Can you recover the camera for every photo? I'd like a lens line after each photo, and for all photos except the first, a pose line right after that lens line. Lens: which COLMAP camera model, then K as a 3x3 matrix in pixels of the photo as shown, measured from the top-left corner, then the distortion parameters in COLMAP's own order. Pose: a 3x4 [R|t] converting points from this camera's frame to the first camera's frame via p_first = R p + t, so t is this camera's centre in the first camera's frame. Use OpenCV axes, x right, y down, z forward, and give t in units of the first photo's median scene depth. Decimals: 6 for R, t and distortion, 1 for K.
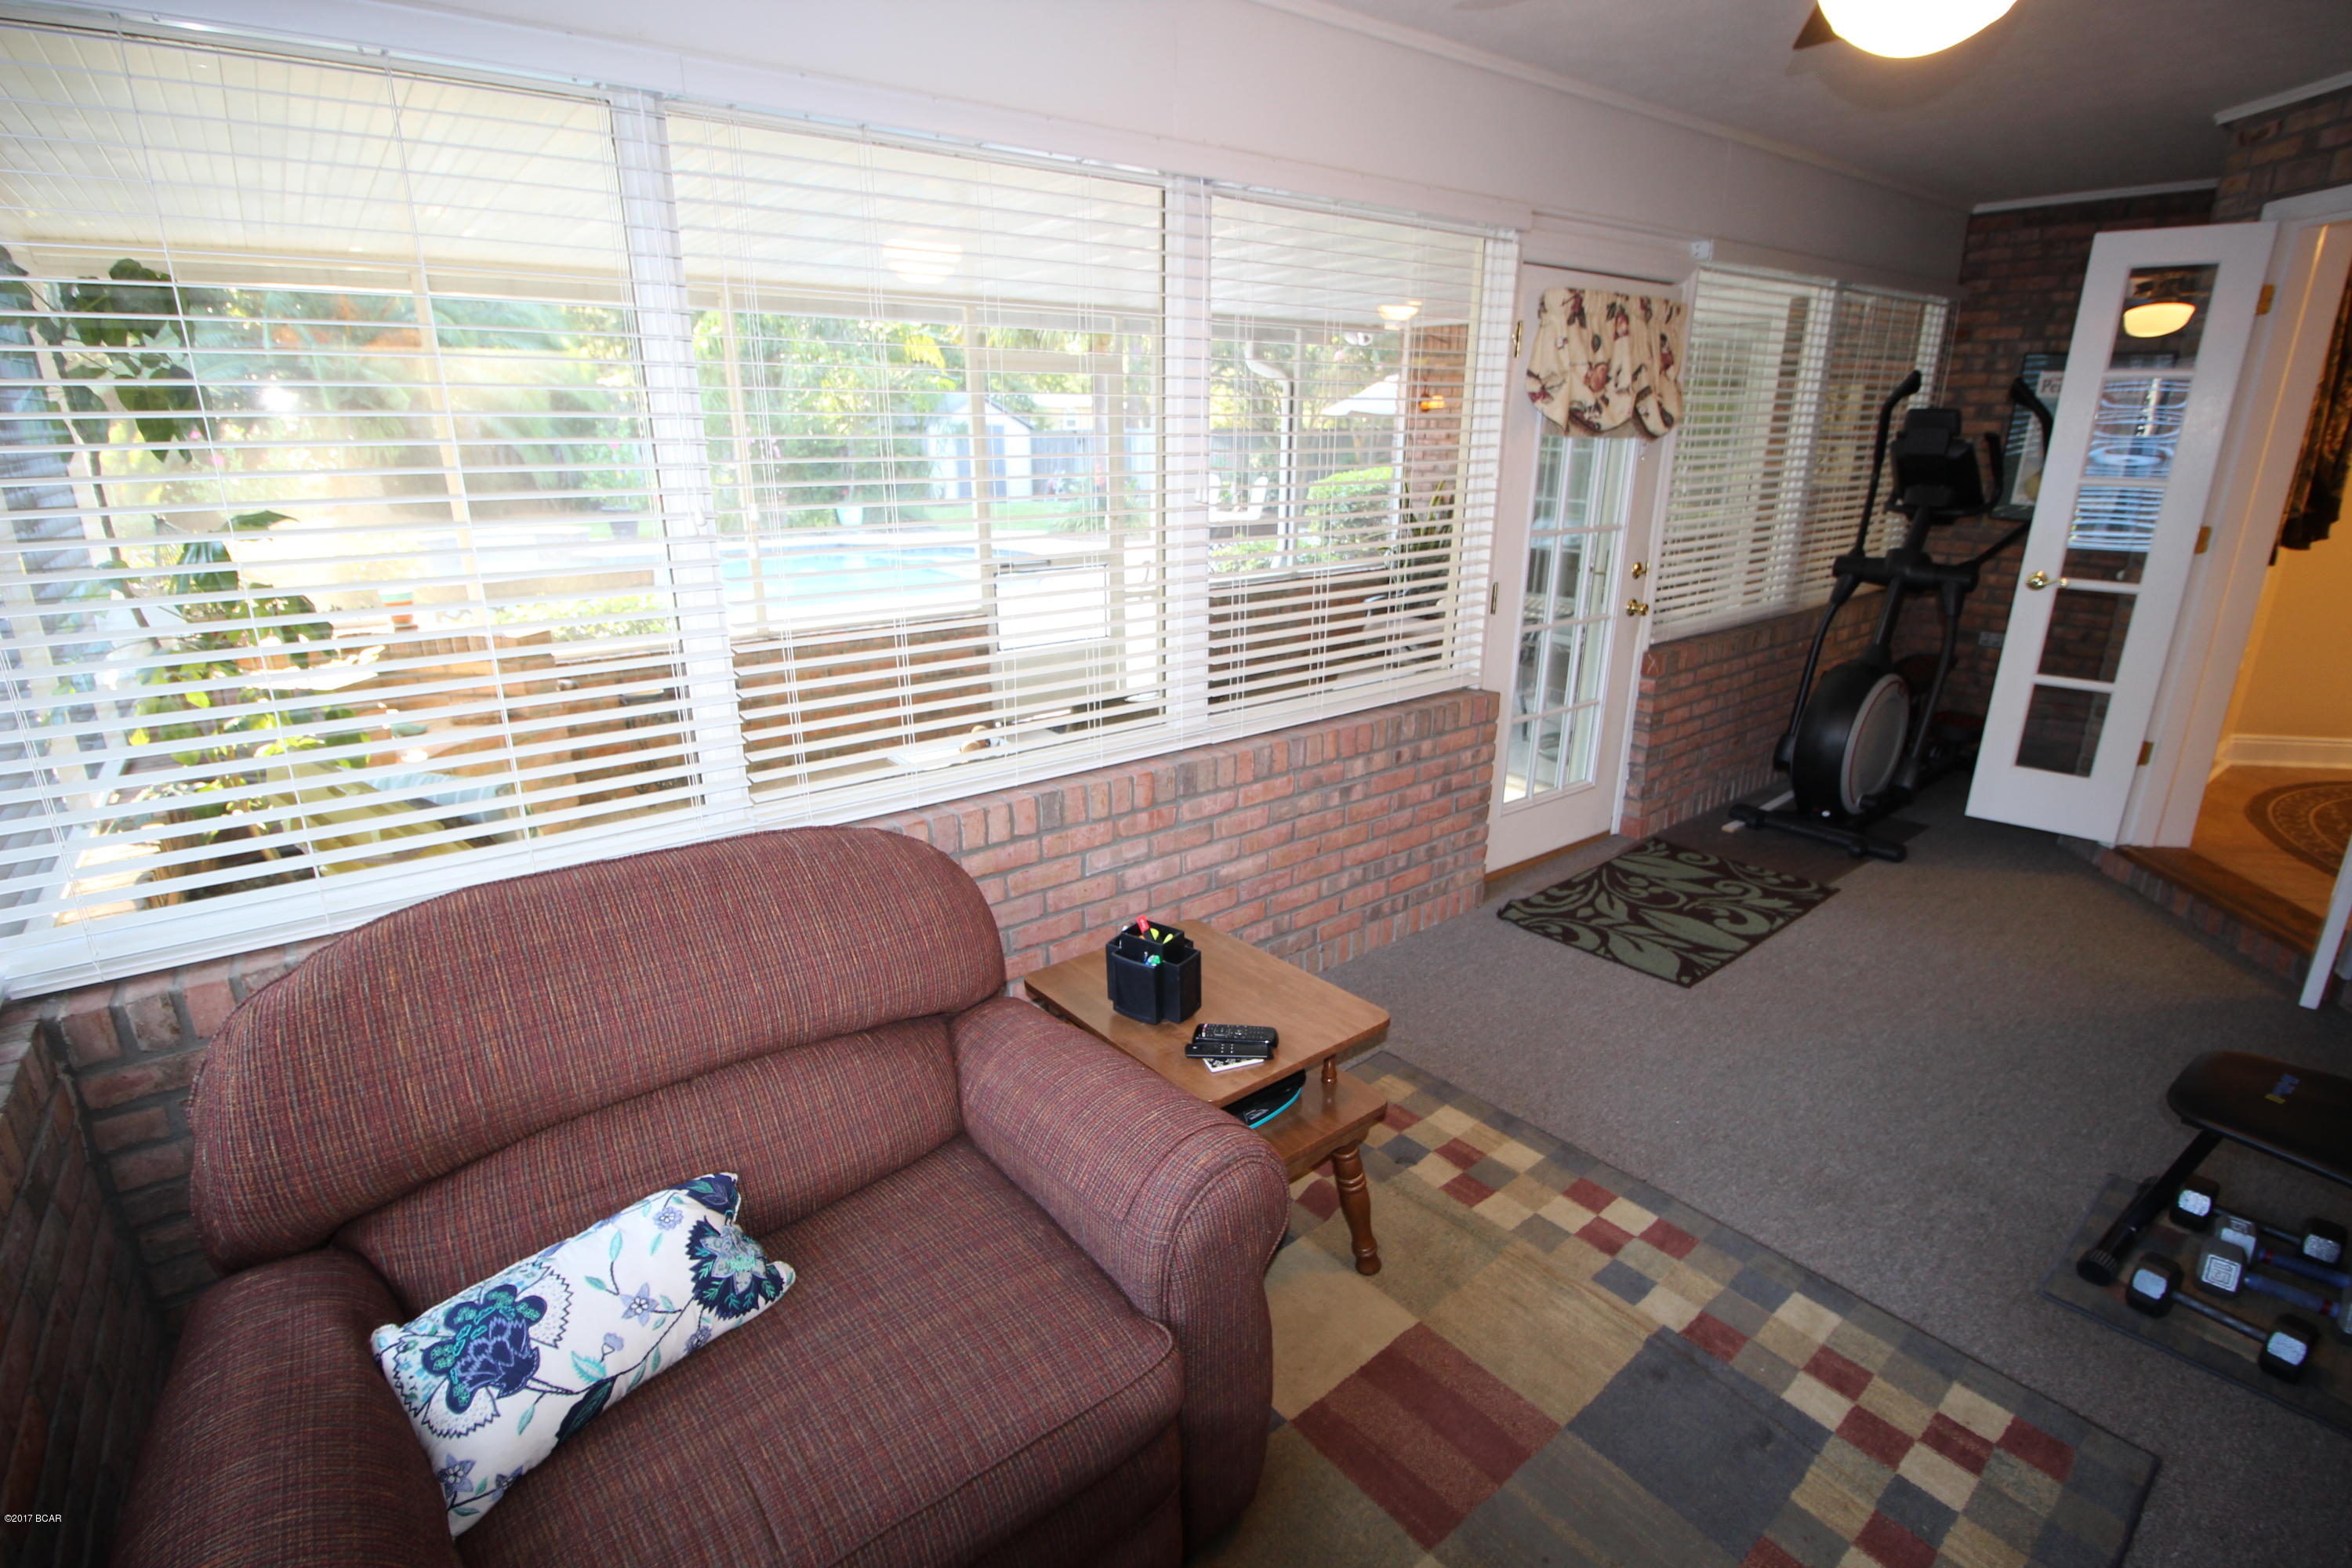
lens RADIAL K [[1105.9, 0, 1176.0], [0, 1105.9, 784.0], [0, 0, 1]] dist [-0.004368, -0.000714]
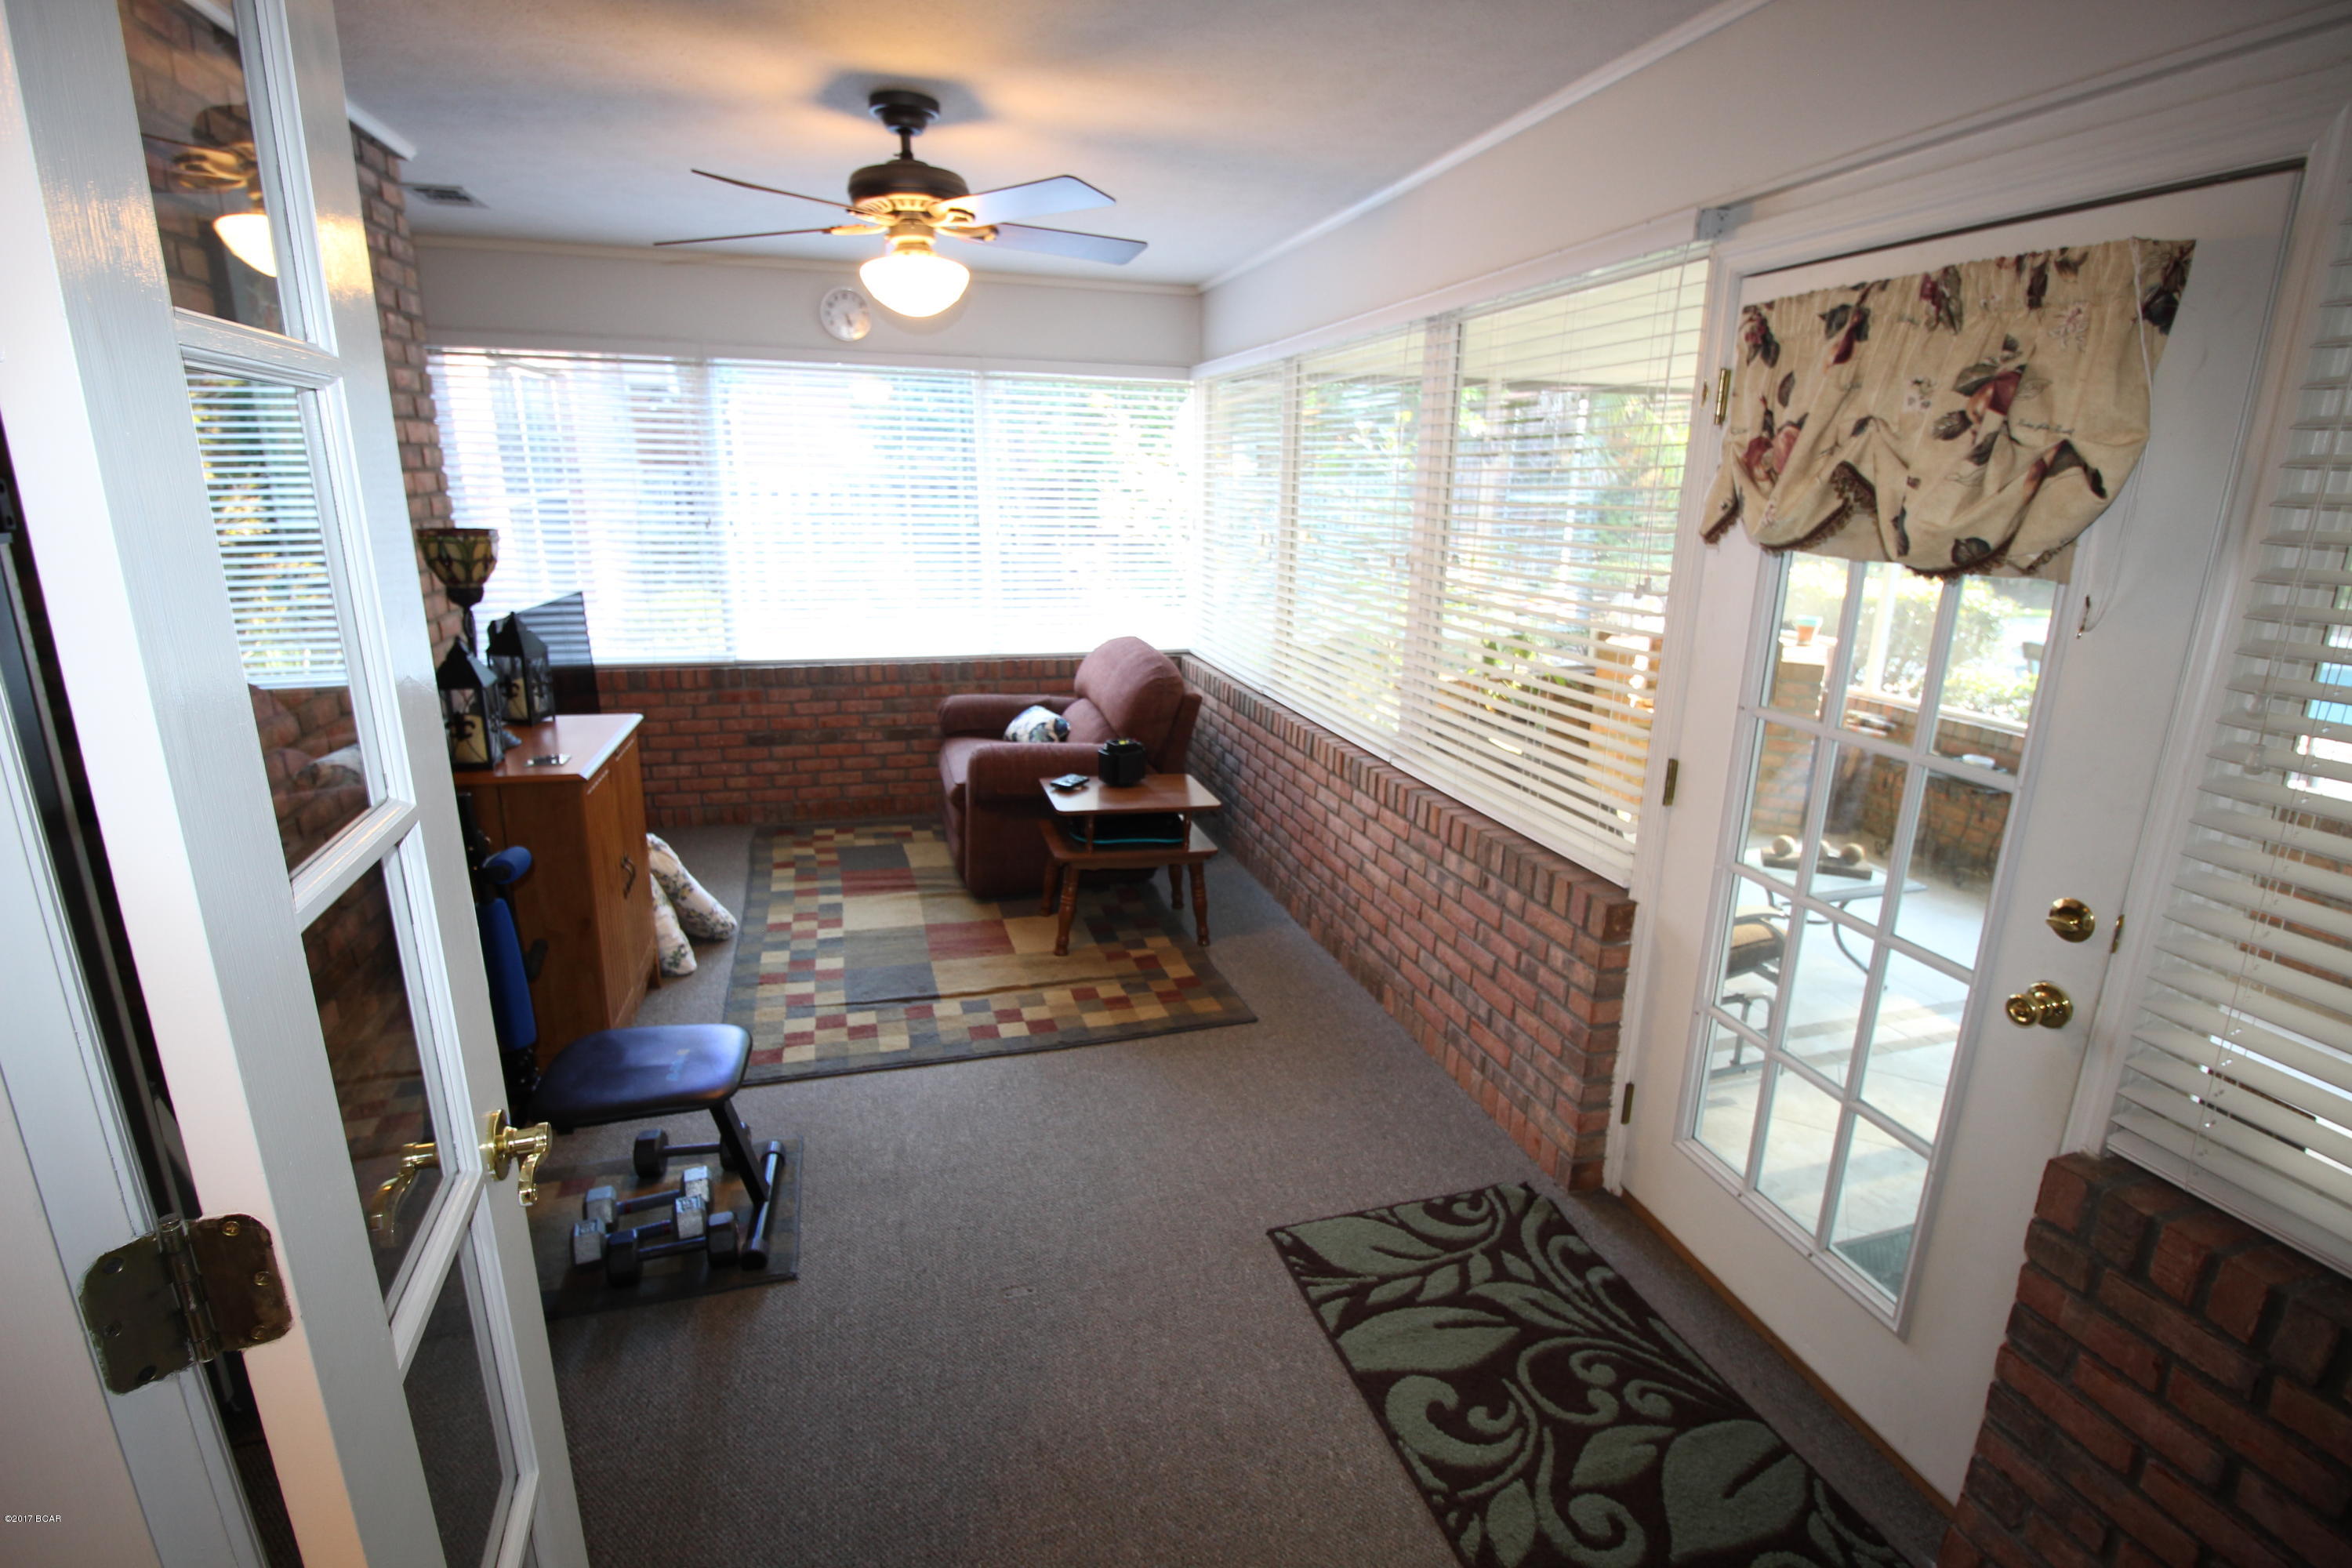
lens RADIAL K [[1105.9, 0, 1176.0], [0, 1105.9, 784.0], [0, 0, 1]] dist [-0.004368, -0.000714]
pose [[-0.382156, 0.245925, -0.890774, 1.024886], [-0.296536, 0.880327, 0.370259, -0.336015], [0.875228, 0.405643, -0.263497, 0.947860]]
